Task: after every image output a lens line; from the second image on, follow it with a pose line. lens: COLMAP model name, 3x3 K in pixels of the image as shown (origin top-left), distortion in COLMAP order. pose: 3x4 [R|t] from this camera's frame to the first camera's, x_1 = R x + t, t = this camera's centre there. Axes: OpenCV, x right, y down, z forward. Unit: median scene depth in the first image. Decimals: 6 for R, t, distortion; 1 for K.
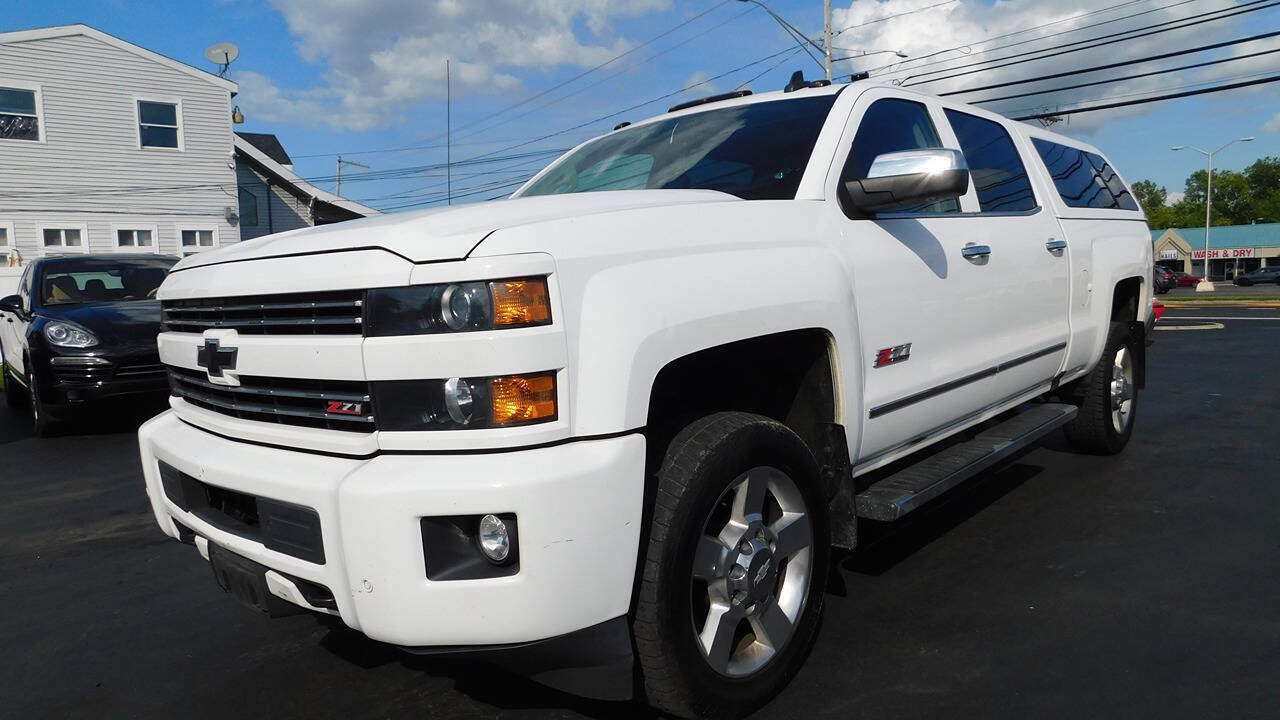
lens RADIAL K [[860.3, 0, 634.2], [0, 860.3, 359.3], [0, 0, 1]] dist [-0.070746, 0.059924]
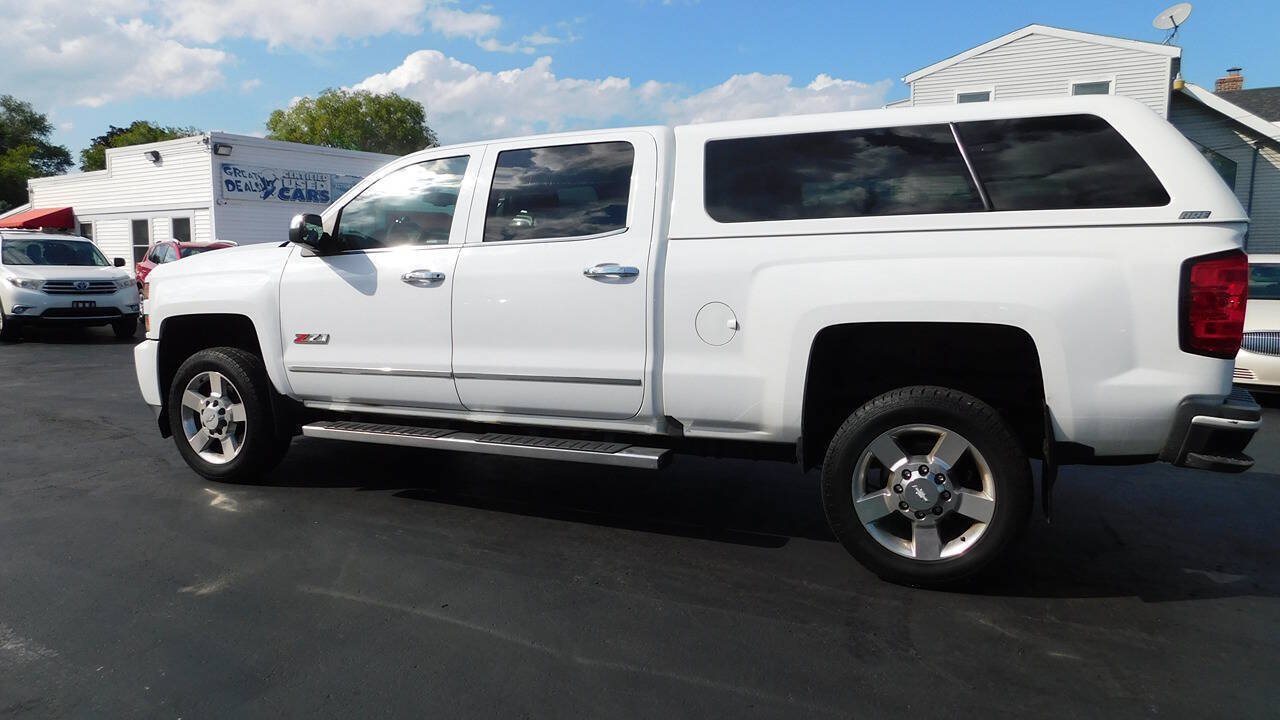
lens RADIAL K [[860.3, 0, 634.2], [0, 860.3, 359.3], [0, 0, 1]] dist [-0.070746, 0.059924]
pose [[0.318418, 0.146463, -0.936567, 0.389530], [-0.105739, 0.987314, 0.118449, -0.043110], [0.942035, 0.061315, 0.329865, 0.199137]]
